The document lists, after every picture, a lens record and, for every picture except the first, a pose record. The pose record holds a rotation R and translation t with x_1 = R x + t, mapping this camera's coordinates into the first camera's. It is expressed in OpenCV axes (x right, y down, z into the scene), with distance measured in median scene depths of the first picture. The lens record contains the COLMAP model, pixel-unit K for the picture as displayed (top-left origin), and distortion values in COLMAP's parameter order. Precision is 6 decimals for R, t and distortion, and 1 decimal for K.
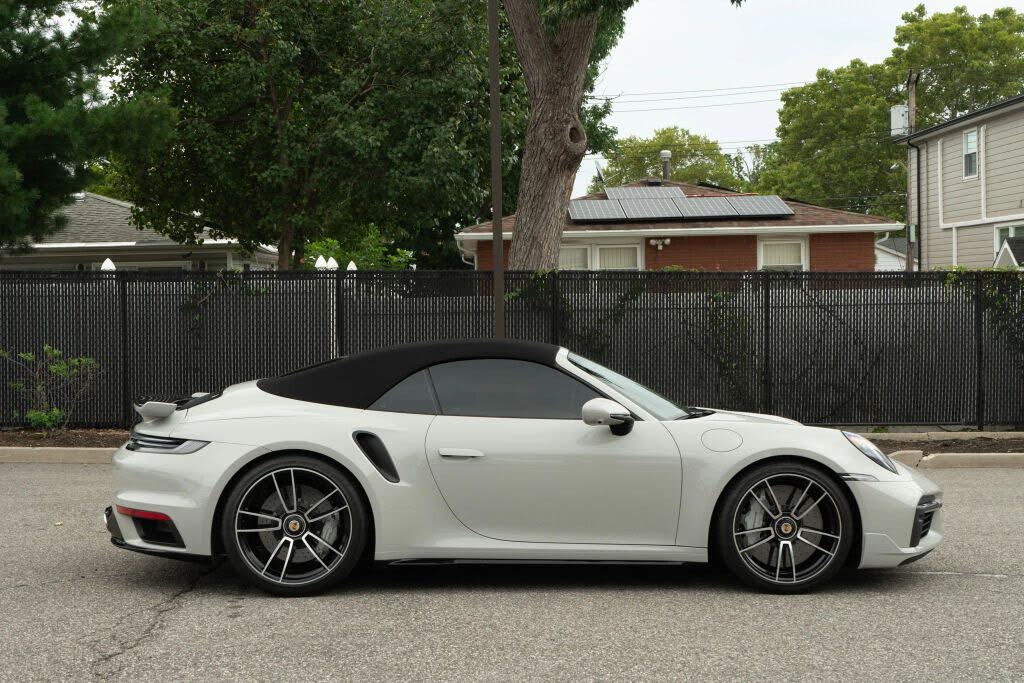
lens RADIAL K [[1422.1, 0, 512.9], [0, 1422.1, 341.4], [0, 0, 1]] dist [0.031336, 0.045602]
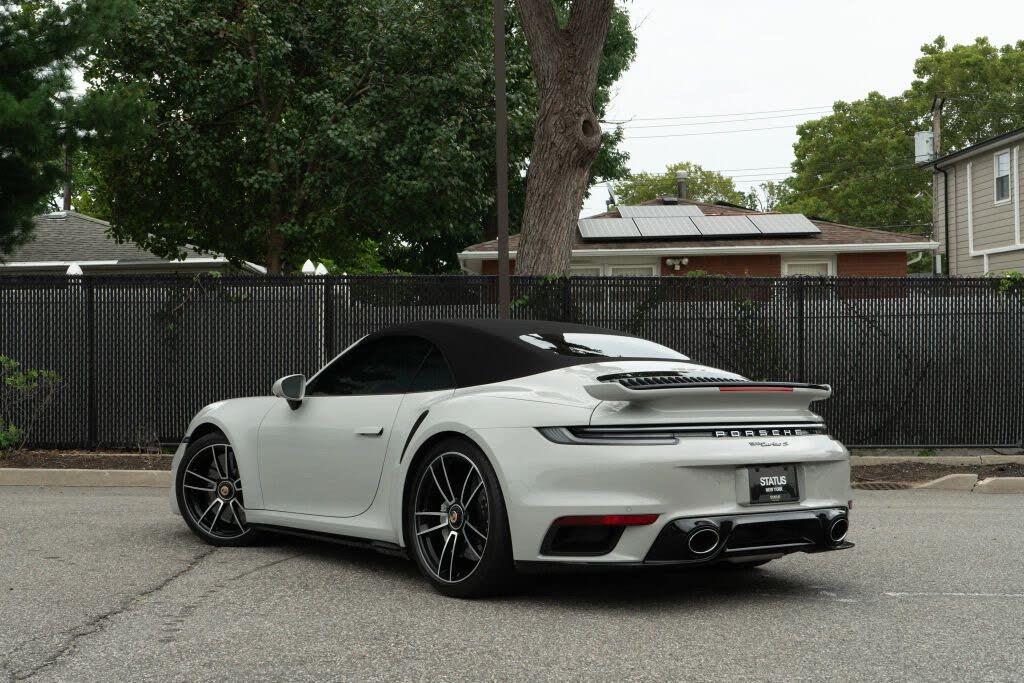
lens RADIAL K [[1453.6, 0, 511.7], [0, 1453.6, 342.2], [0, 0, 1]] dist [0.028127, 0.083878]
pose [[0.999982, 0.001612, -0.005743, 0.000043], [-0.001786, 0.999532, -0.030555, 0.015910], [0.005691, 0.030564, 0.999517, 0.057668]]
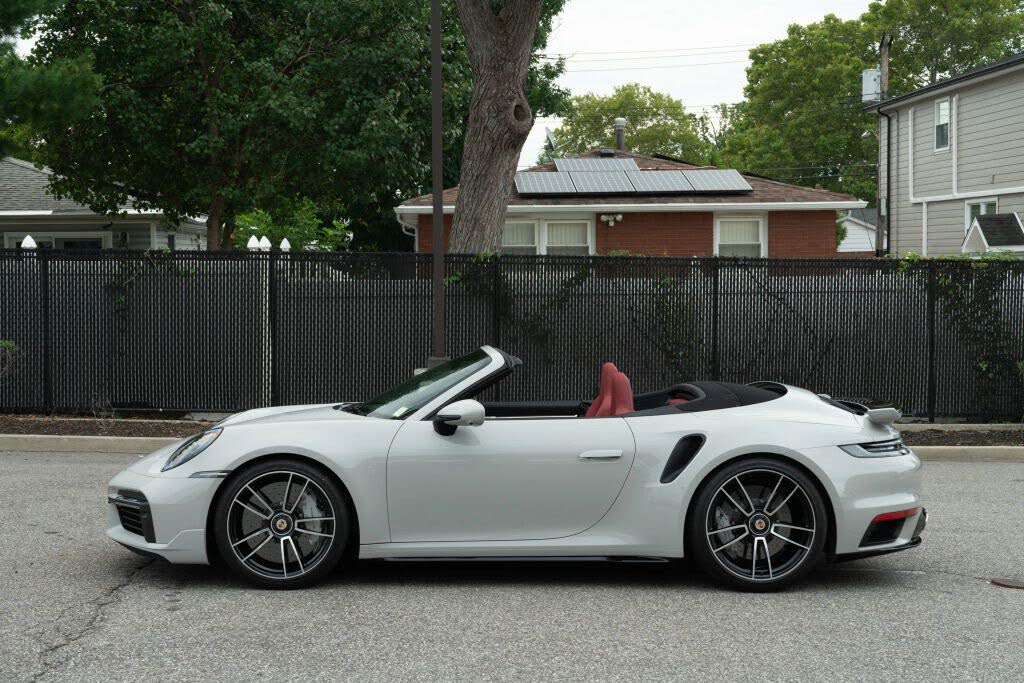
lens RADIAL K [[1550.3, 0, 511.4], [0, 1550.3, 341.6], [0, 0, 1]] dist [0.040687, 0.019922]
pose [[0.999369, 0.009347, 0.034260, 0.002721], [-0.009983, 0.999780, 0.018442, -0.007530], [-0.034080, -0.018773, 0.999243, -0.039897]]
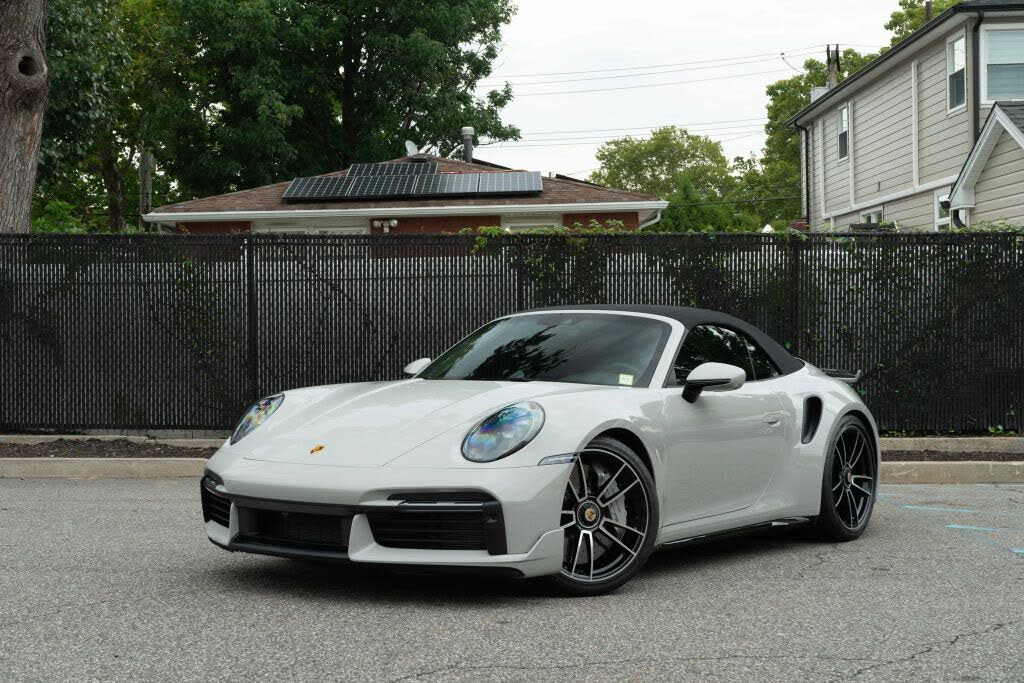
lens RADIAL K [[1490.8, 0, 512.1], [0, 1490.8, 343.4], [0, 0, 1]] dist [0.031873, 0.077488]
pose [[0.999358, 0.000294, -0.035822, 0.271171], [-0.000696, 0.999937, -0.011217, 0.016120], [0.035816, 0.011234, 0.999295, 0.132130]]
